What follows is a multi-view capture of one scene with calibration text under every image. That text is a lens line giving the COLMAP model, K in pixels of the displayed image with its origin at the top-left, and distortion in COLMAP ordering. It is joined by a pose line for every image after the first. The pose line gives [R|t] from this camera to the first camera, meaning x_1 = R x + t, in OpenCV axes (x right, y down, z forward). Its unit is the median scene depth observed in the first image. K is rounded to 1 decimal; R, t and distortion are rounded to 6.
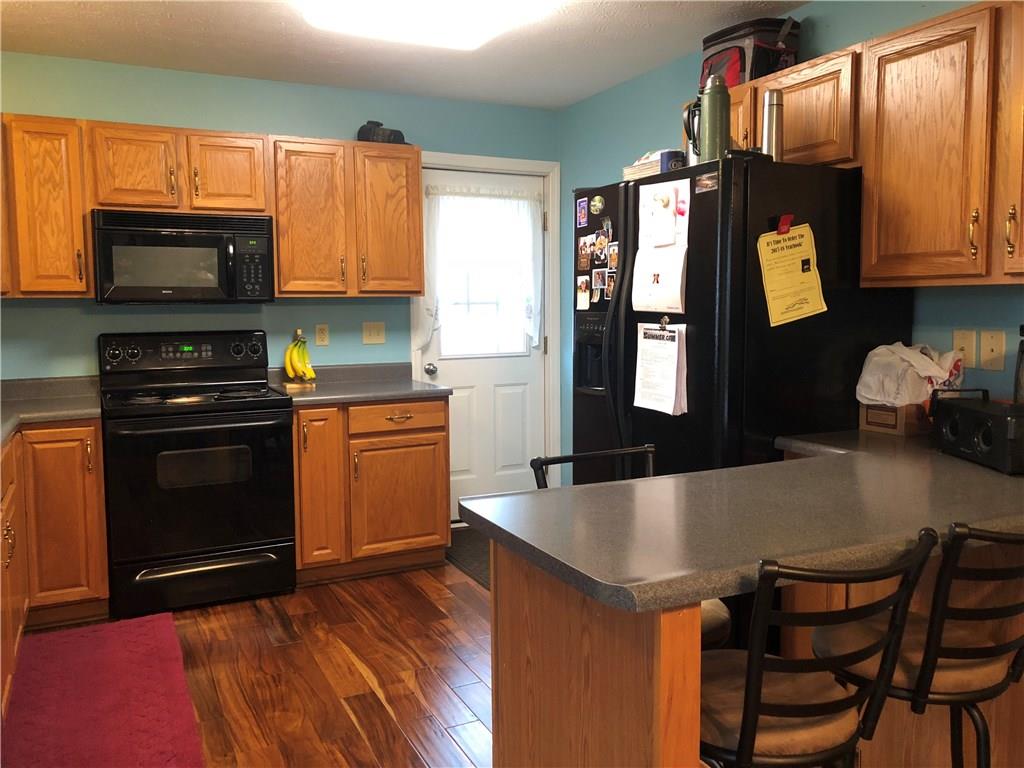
lens RADIAL K [[845.4, 0, 512.0], [0, 845.4, 384.0], [0, 0, 1]] dist [0.031335, -0.004162]
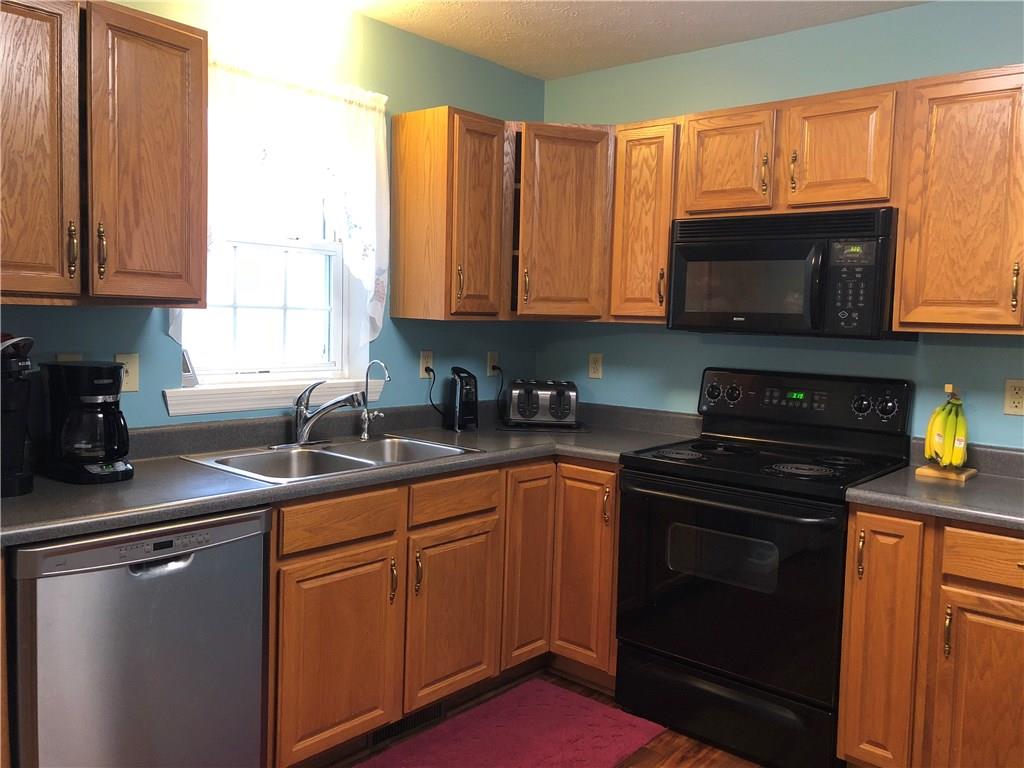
lens RADIAL K [[840.9, 0, 512.0], [0, 840.9, 384.0], [0, 0, 1]] dist [0.075973, -0.093420]
pose [[0.395097, 0.095000, -0.913714, 0.215306], [-0.124556, 0.990993, 0.049175, -0.061776], [0.910156, 0.094379, 0.403372, 0.505387]]
